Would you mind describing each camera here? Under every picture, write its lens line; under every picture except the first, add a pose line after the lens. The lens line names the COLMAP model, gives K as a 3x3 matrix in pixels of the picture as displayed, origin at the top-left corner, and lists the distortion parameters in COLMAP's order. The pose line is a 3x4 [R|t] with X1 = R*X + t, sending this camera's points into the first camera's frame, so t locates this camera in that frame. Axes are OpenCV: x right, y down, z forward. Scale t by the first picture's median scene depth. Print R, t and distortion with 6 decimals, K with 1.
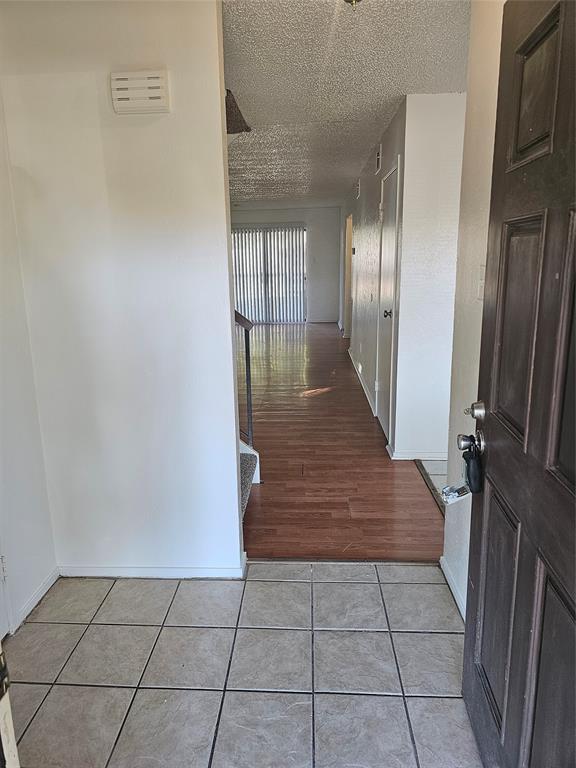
lens RADIAL K [[517.5, 0, 285.6], [0, 517.5, 385.3], [0, 0, 1]] dist [0.029660, -0.019867]
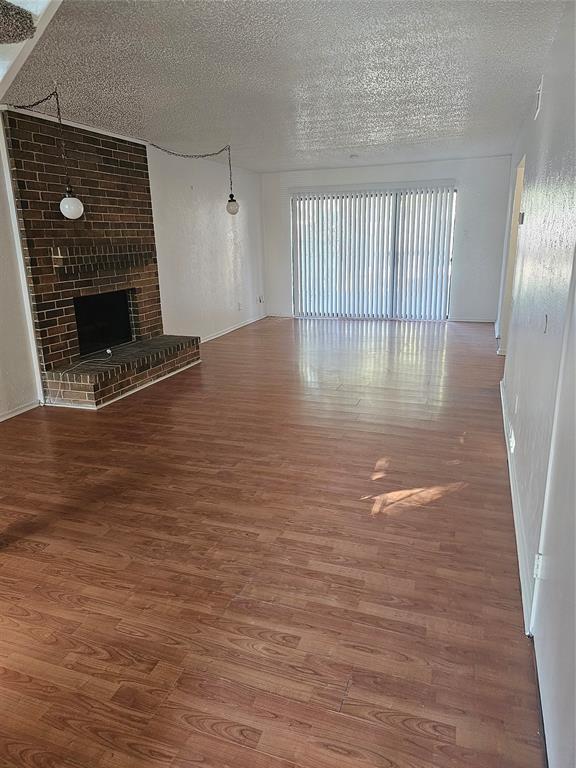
lens RADIAL K [[517.5, 0, 289.9], [0, 517.5, 377.8], [0, 0, 1]] dist [0.029660, -0.019867]
pose [[0.955555, 0.070420, -0.286278, 0.045634], [-0.059974, 0.997180, 0.045107, -0.066473], [0.288647, -0.025933, 0.957084, 0.262540]]
